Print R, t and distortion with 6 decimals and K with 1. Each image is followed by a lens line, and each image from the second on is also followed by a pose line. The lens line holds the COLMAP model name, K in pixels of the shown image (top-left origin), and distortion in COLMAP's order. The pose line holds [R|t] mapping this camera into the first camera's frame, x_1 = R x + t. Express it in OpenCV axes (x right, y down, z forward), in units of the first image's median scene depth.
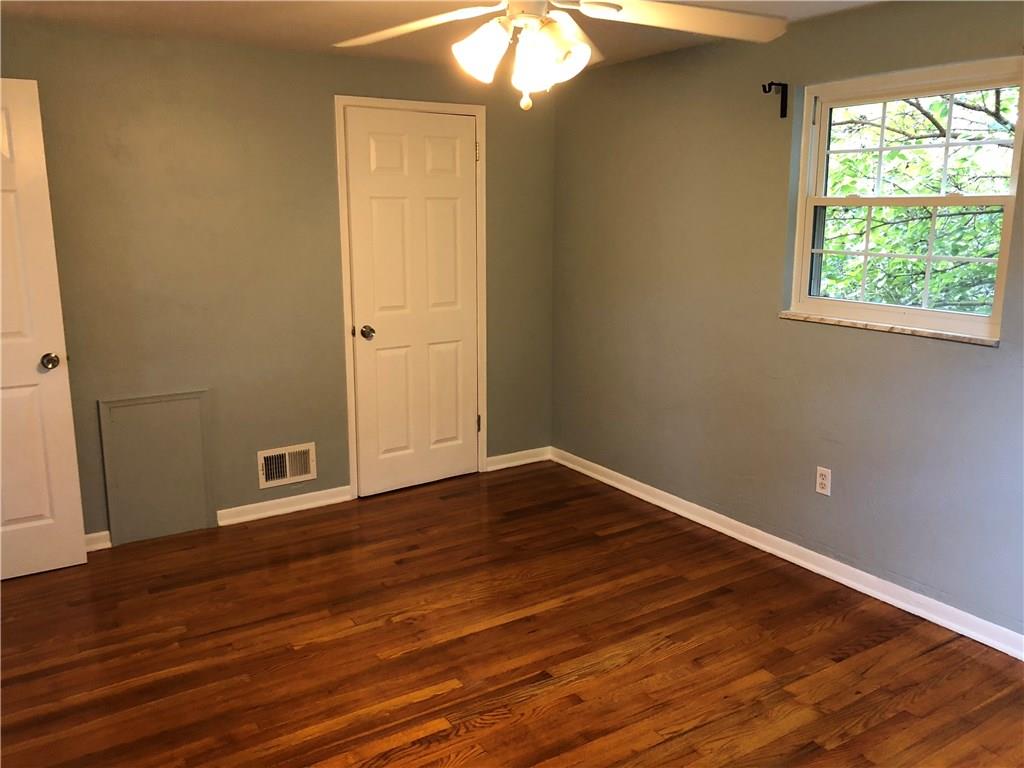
lens RADIAL K [[843.4, 0, 512.6], [0, 843.4, 374.1], [0, 0, 1]] dist [0.006186, 0.001175]
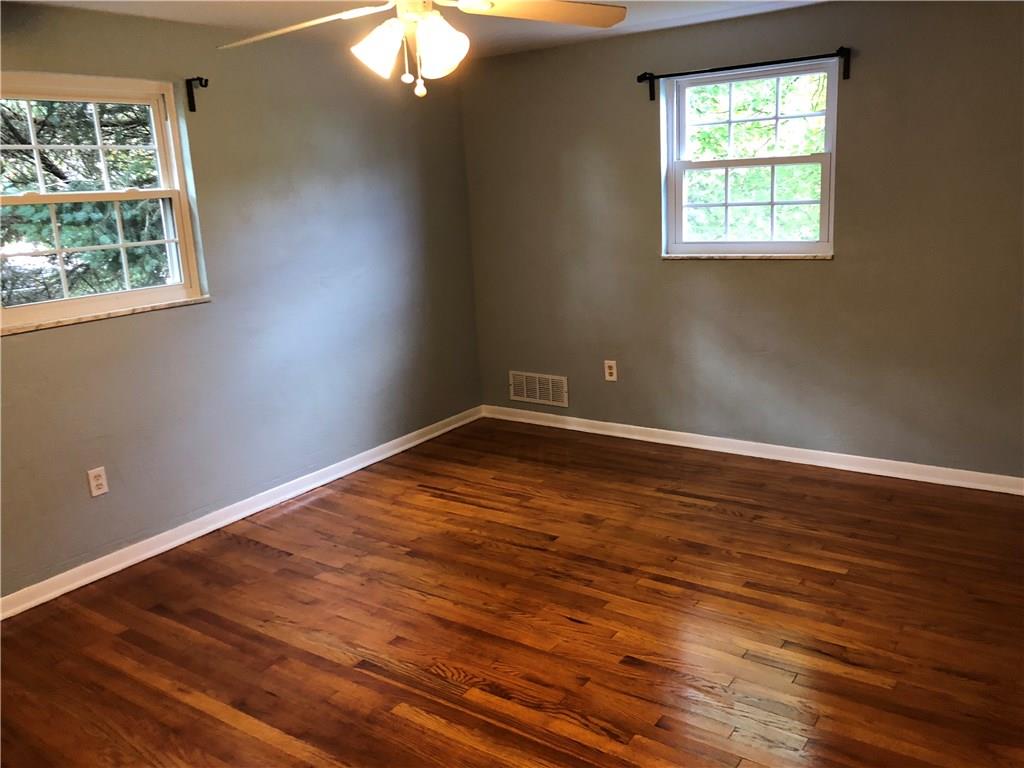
lens RADIAL K [[843.4, 0, 512.6], [0, 843.4, 374.1], [0, 0, 1]] dist [0.006186, 0.001175]
pose [[-0.377270, -0.184107, 0.907619, -0.772047], [0.231327, 0.930241, 0.284851, -0.179107], [-0.896747, 0.317422, -0.308363, 0.931971]]
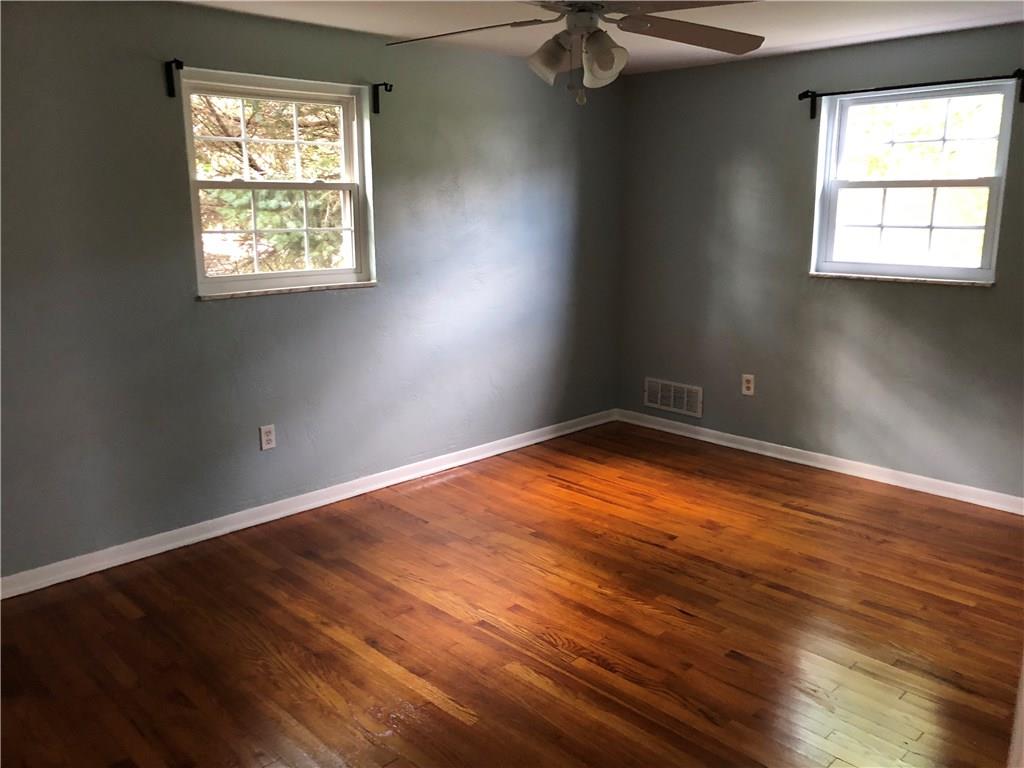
lens RADIAL K [[833.2, 0, 512.0], [0, 833.2, 379.3], [0, 0, 1]] dist [0.011497, 0.003475]
pose [[-0.201961, -0.203960, 0.957921, -0.828471], [0.194927, 0.950137, 0.243400, -0.170849], [-0.959800, 0.235882, -0.152133, 0.943032]]
